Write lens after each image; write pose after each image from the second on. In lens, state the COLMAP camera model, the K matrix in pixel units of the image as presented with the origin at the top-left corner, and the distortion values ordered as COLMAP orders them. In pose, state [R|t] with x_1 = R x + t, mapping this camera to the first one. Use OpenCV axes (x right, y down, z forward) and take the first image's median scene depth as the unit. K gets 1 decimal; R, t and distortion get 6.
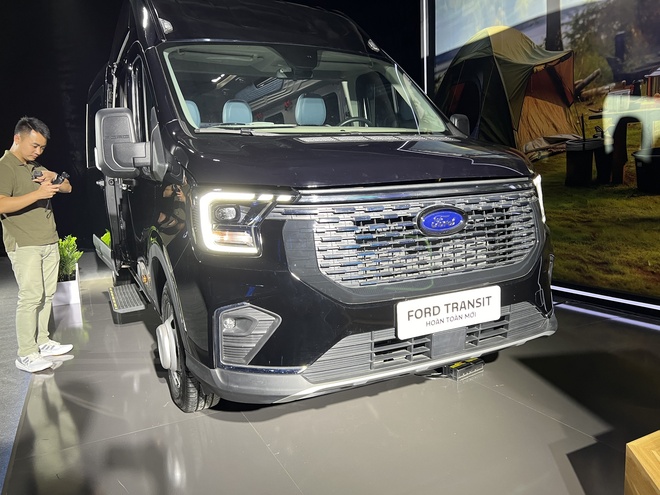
lens RADIAL K [[491.9, 0, 327.3], [0, 491.9, 247.2], [0, 0, 1]] dist [0.042860, -0.045233]
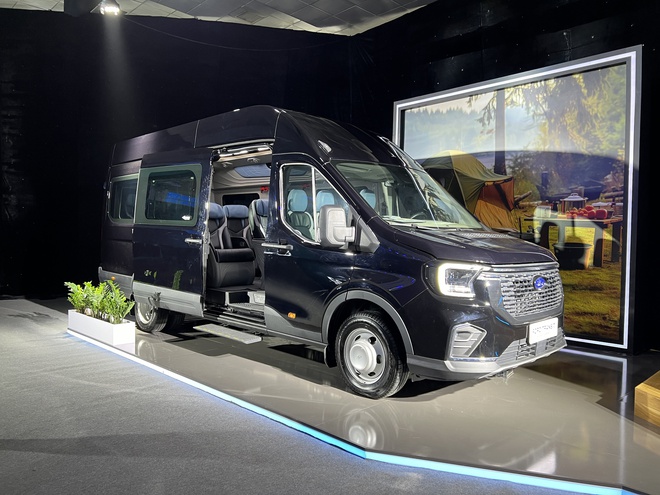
lens RADIAL K [[491.9, 0, 331.6], [0, 491.9, 247.4], [0, 0, 1]] dist [0.042860, -0.045233]
pose [[0.944255, 0.055933, 0.324429, -0.579363], [-0.018763, 0.993003, -0.116588, 0.024542], [-0.328680, 0.104002, 0.938697, -0.281863]]
